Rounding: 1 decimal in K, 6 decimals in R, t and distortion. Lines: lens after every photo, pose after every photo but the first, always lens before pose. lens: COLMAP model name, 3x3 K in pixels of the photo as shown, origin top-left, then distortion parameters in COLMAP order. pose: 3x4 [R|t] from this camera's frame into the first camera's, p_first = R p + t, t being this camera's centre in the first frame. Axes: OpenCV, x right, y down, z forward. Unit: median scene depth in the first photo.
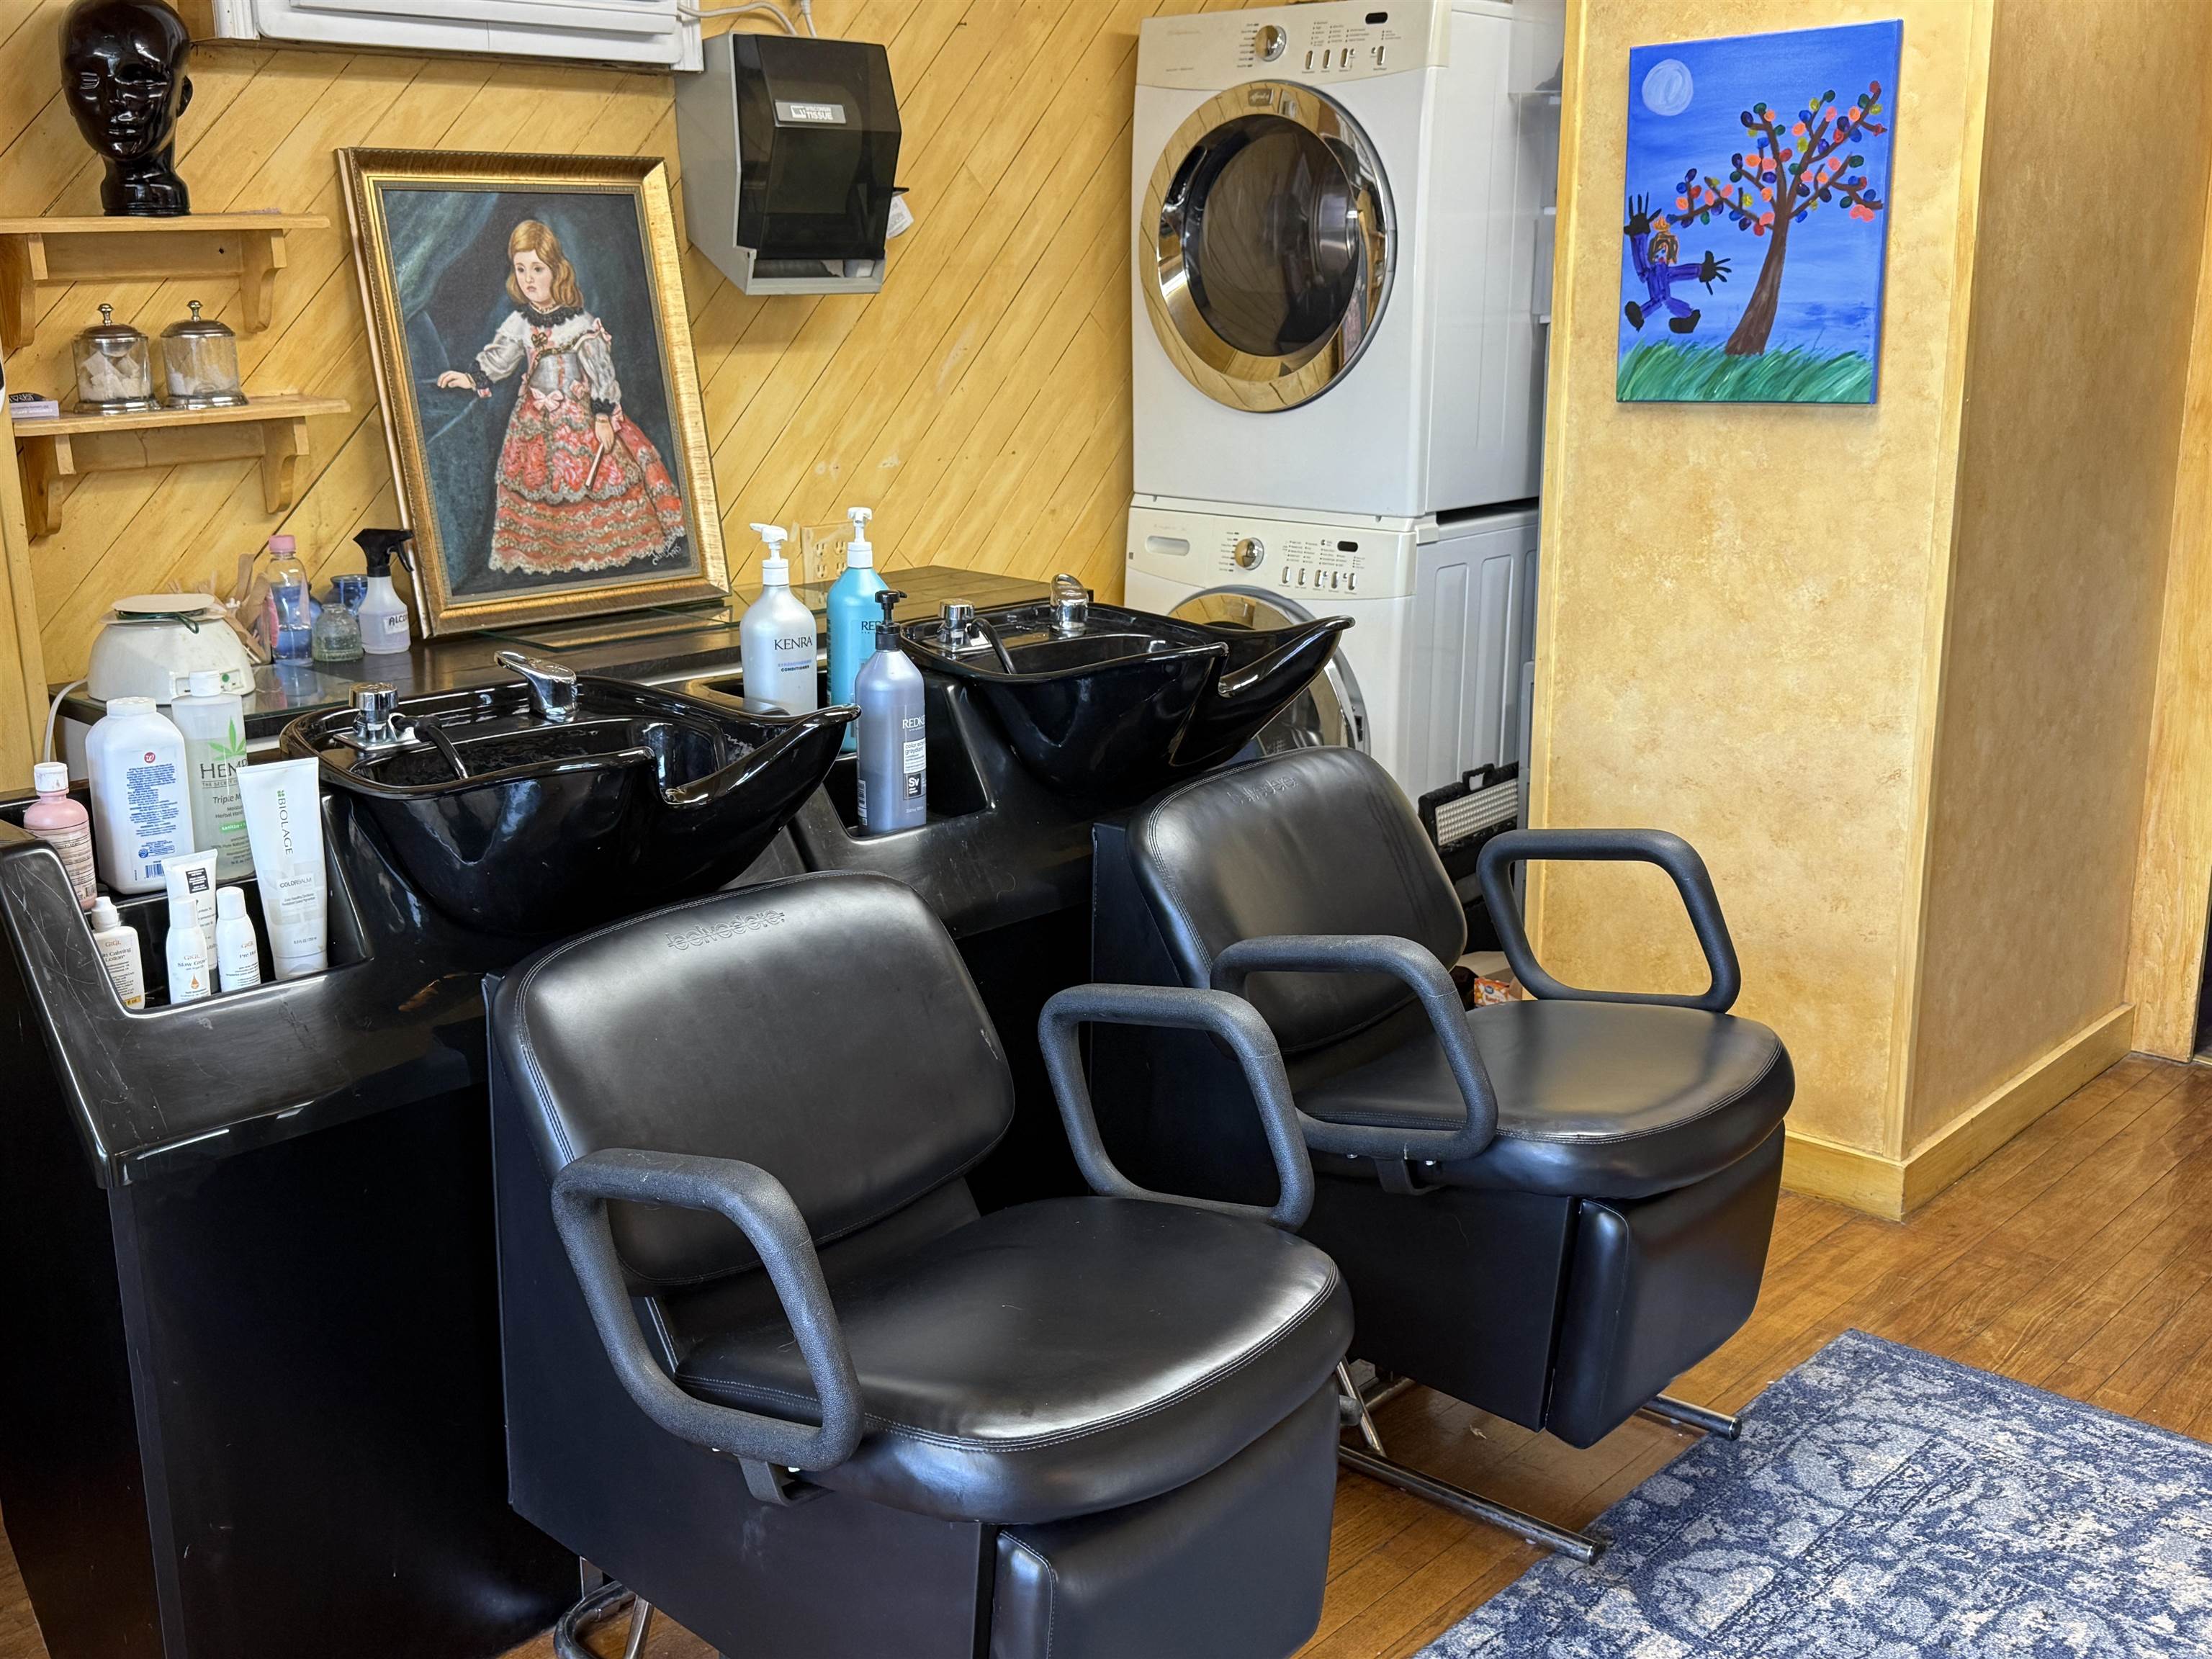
lens RADIAL K [[2212.7, 0, 1096.3], [0, 2212.7, 822.9], [0, 0, 1]] dist [0.070190, 0.000000]
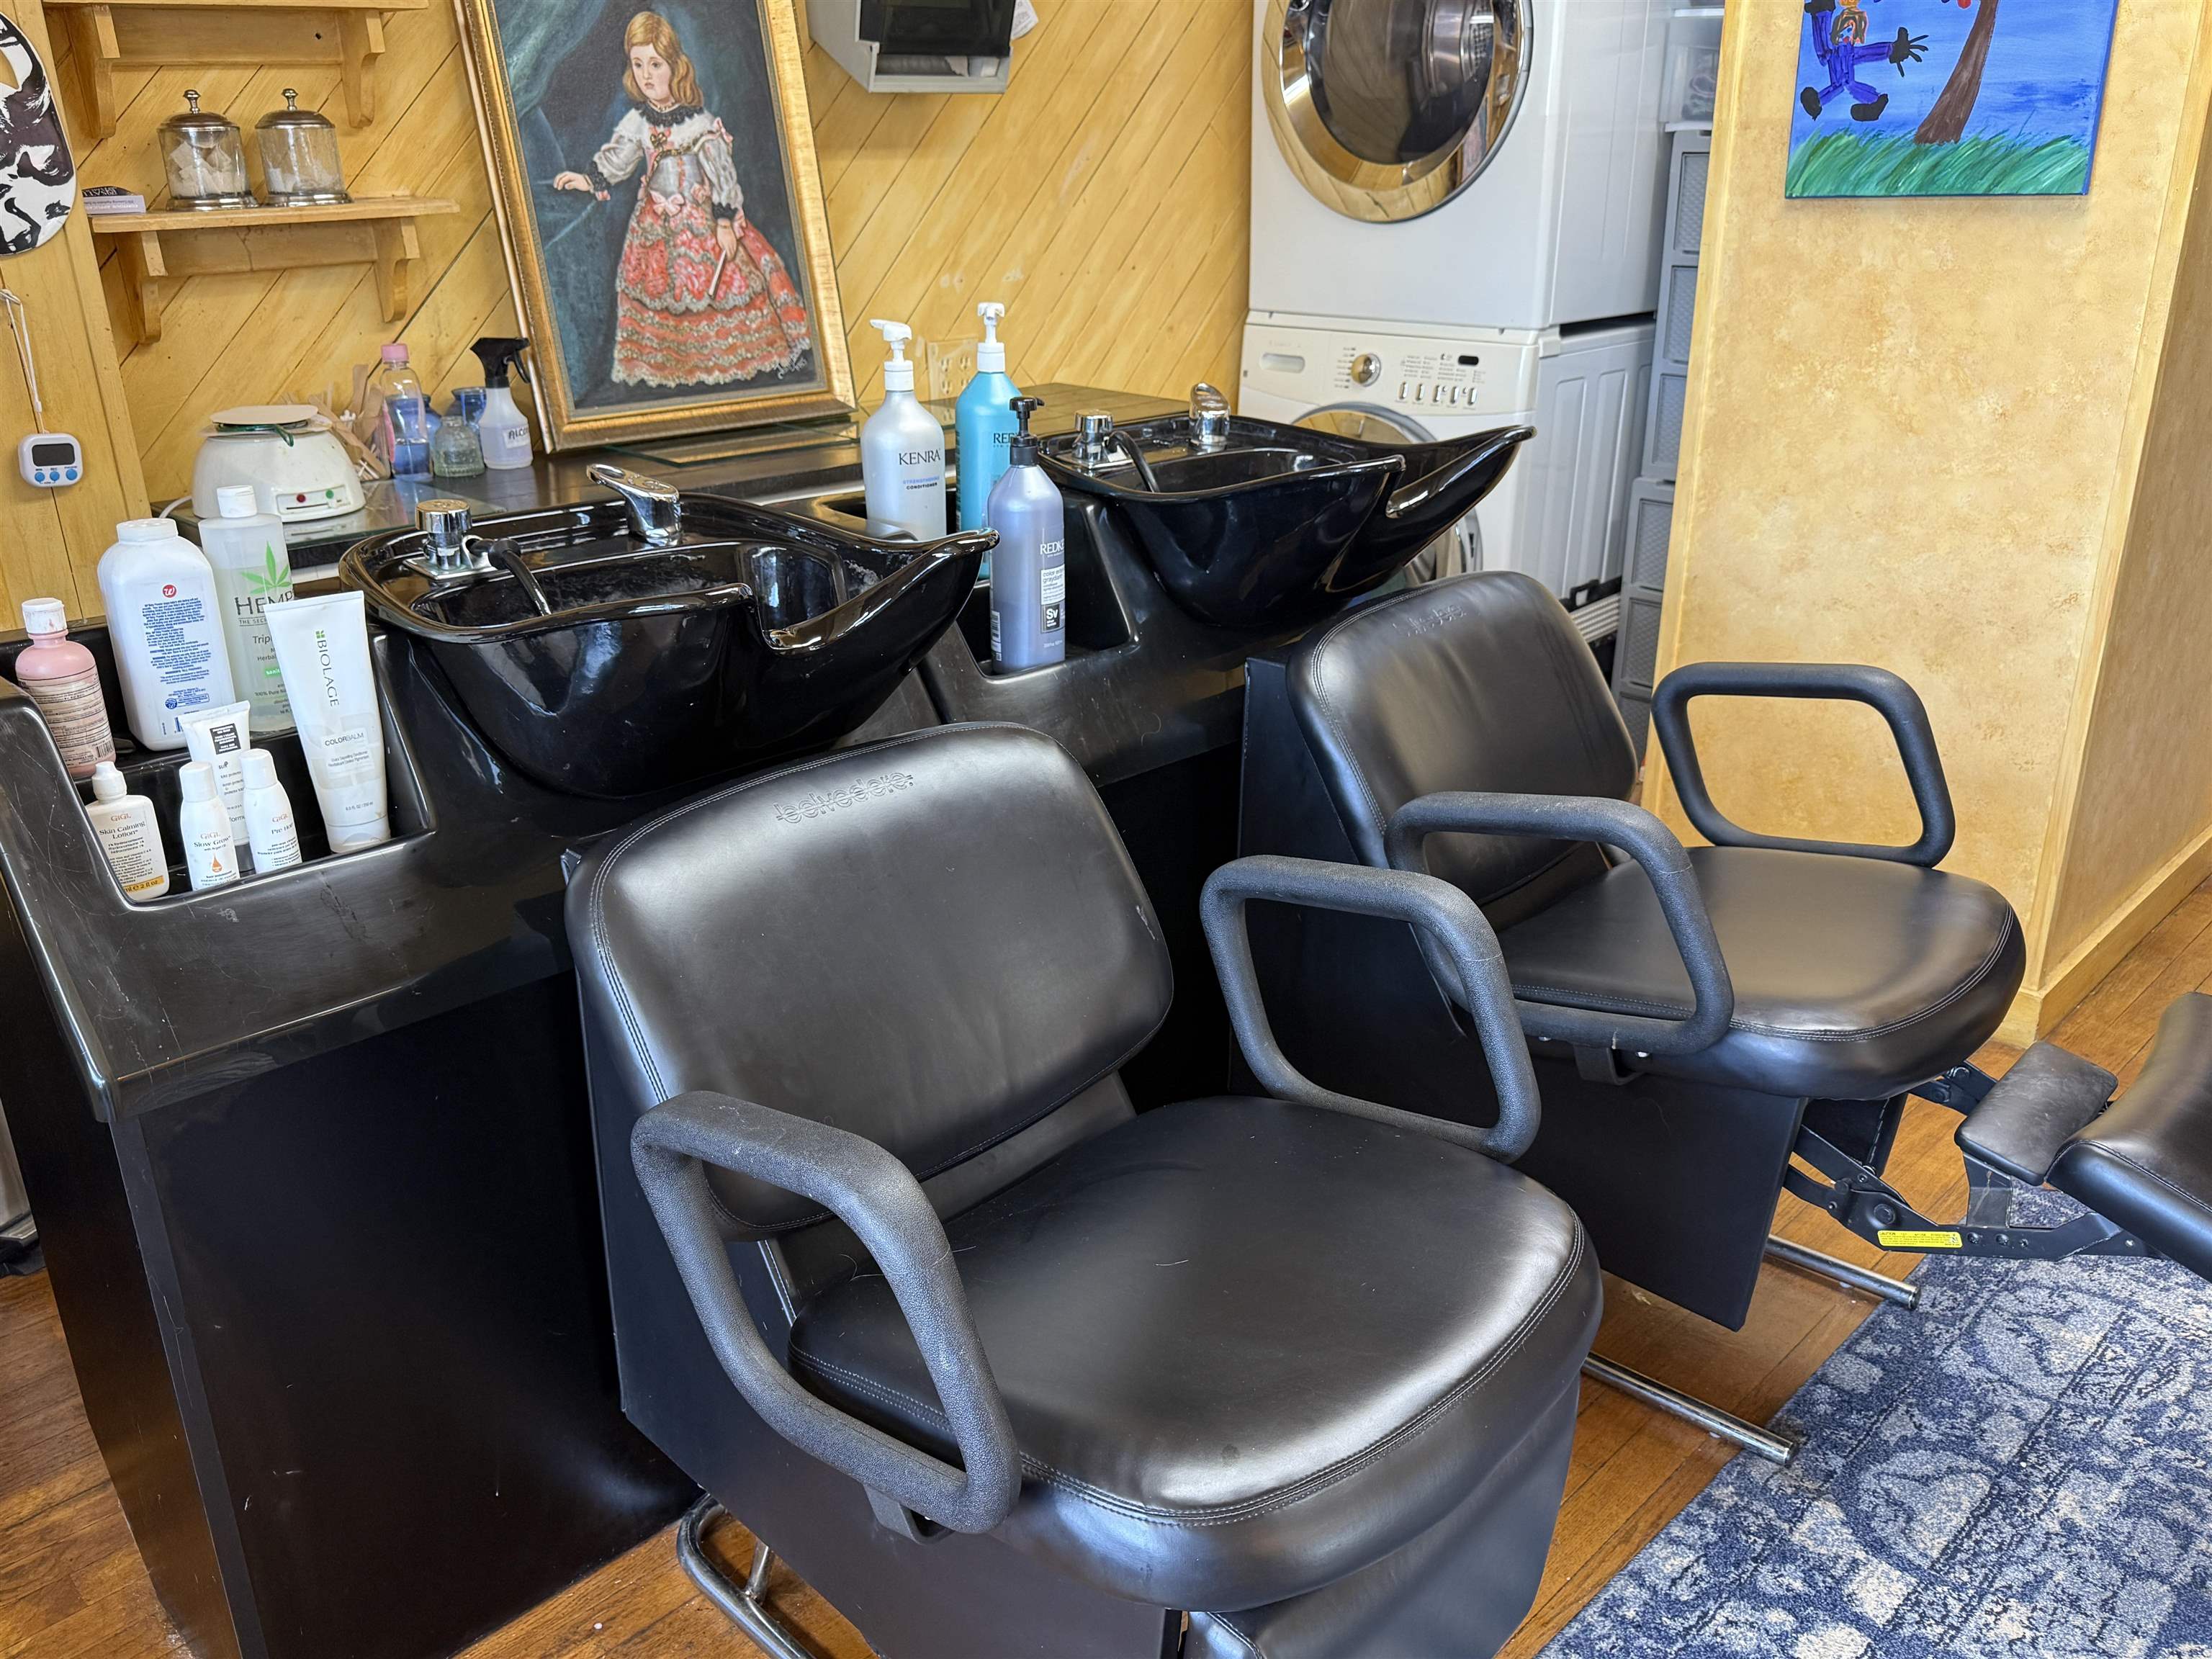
lens RADIAL K [[1740.2, 0, 1101.6], [0, 1740.2, 825.4], [0, 0, 1]] dist [0.048737, -0.063855]
pose [[0.999429, 0.008160, -0.032782, -0.034927], [-0.004038, 0.992287, 0.123897, -0.018753], [0.033540, -0.123694, 0.991753, 0.255592]]
